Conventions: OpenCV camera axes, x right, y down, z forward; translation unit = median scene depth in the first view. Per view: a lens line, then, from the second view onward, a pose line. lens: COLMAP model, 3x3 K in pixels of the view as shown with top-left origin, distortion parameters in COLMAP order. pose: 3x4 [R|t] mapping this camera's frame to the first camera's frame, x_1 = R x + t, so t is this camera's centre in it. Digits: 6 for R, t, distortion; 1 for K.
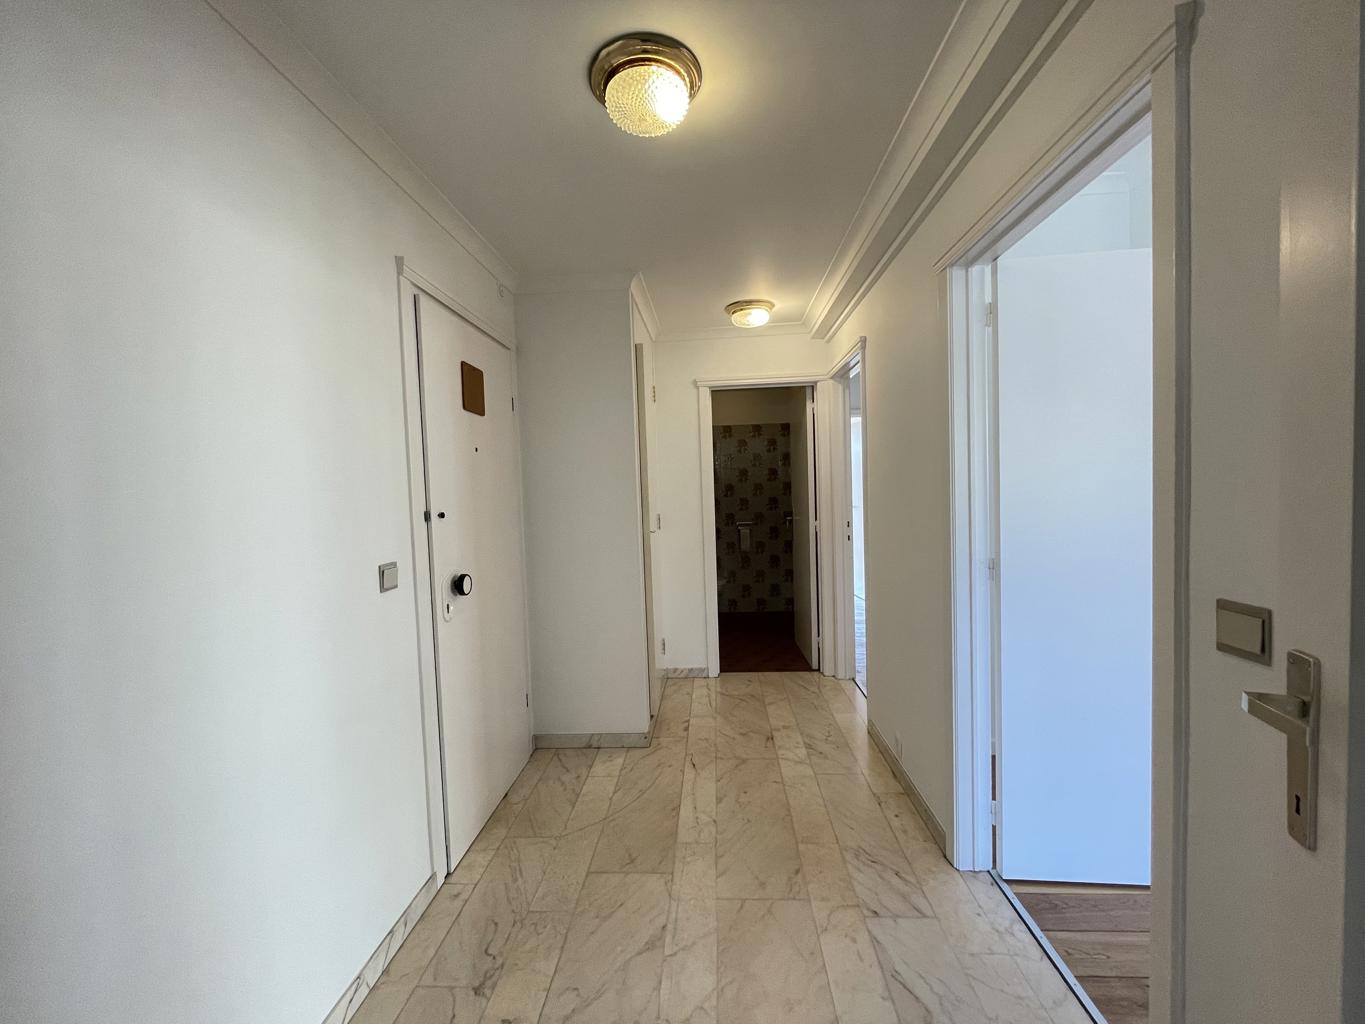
lens RADIAL K [[549.0, 0, 685.3], [0, 549.0, 511.3], [0, 0, 1]] dist [0.001540, 0.000209]
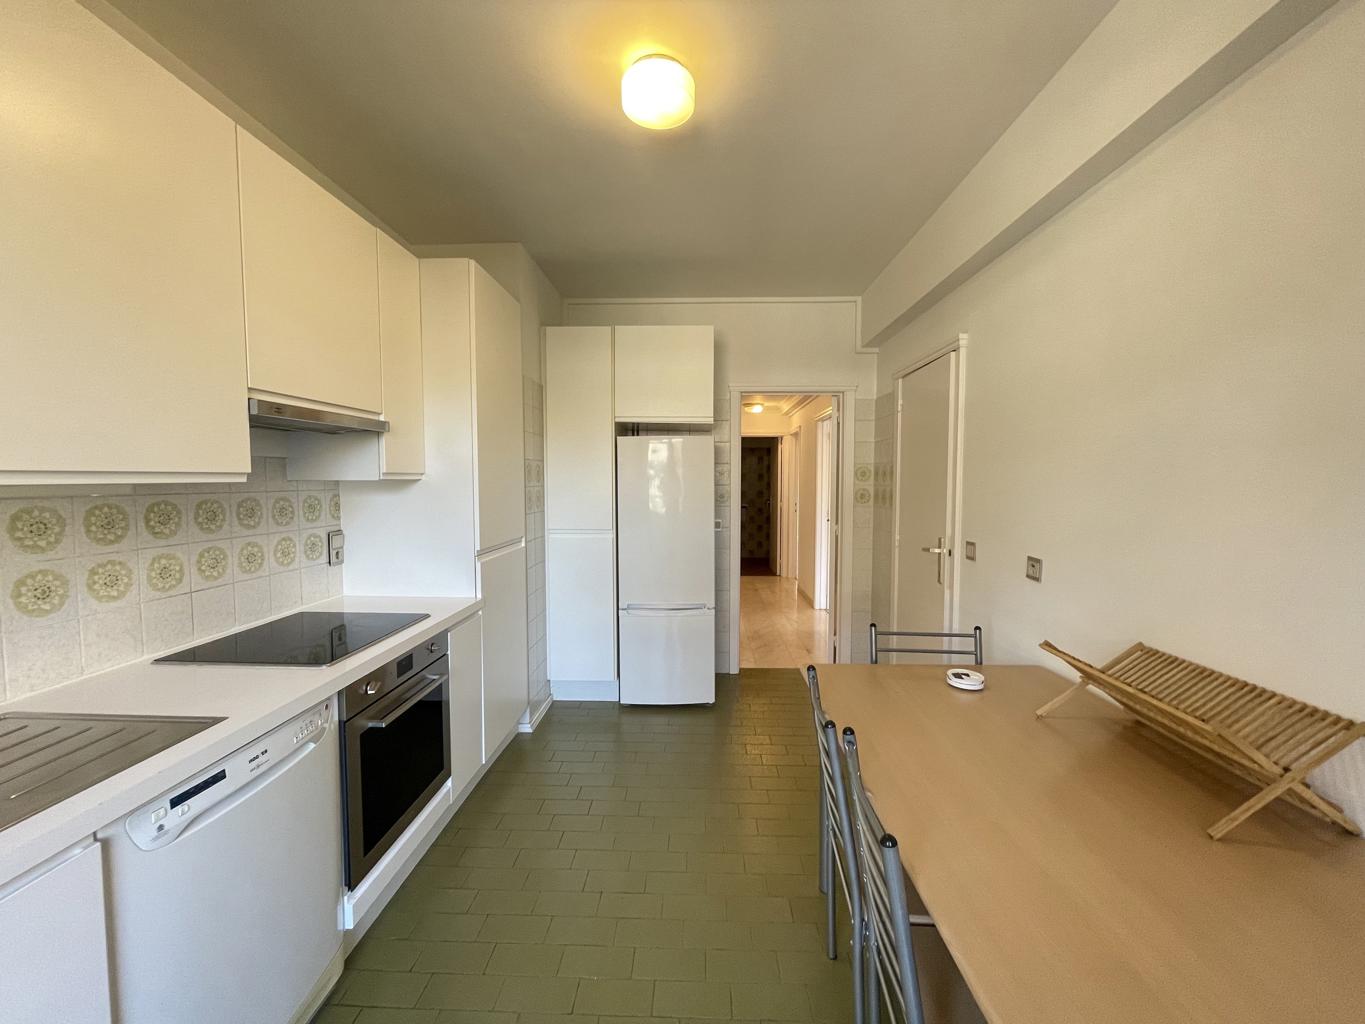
lens RADIAL K [[549.0, 0, 685.3], [0, 549.0, 511.3], [0, 0, 1]] dist [0.001540, 0.000209]
pose [[0.999085, 0.032787, 0.027472, -0.183166], [-0.033146, 0.999369, 0.012734, 0.036543], [-0.027037, -0.013632, 0.999541, -1.091607]]
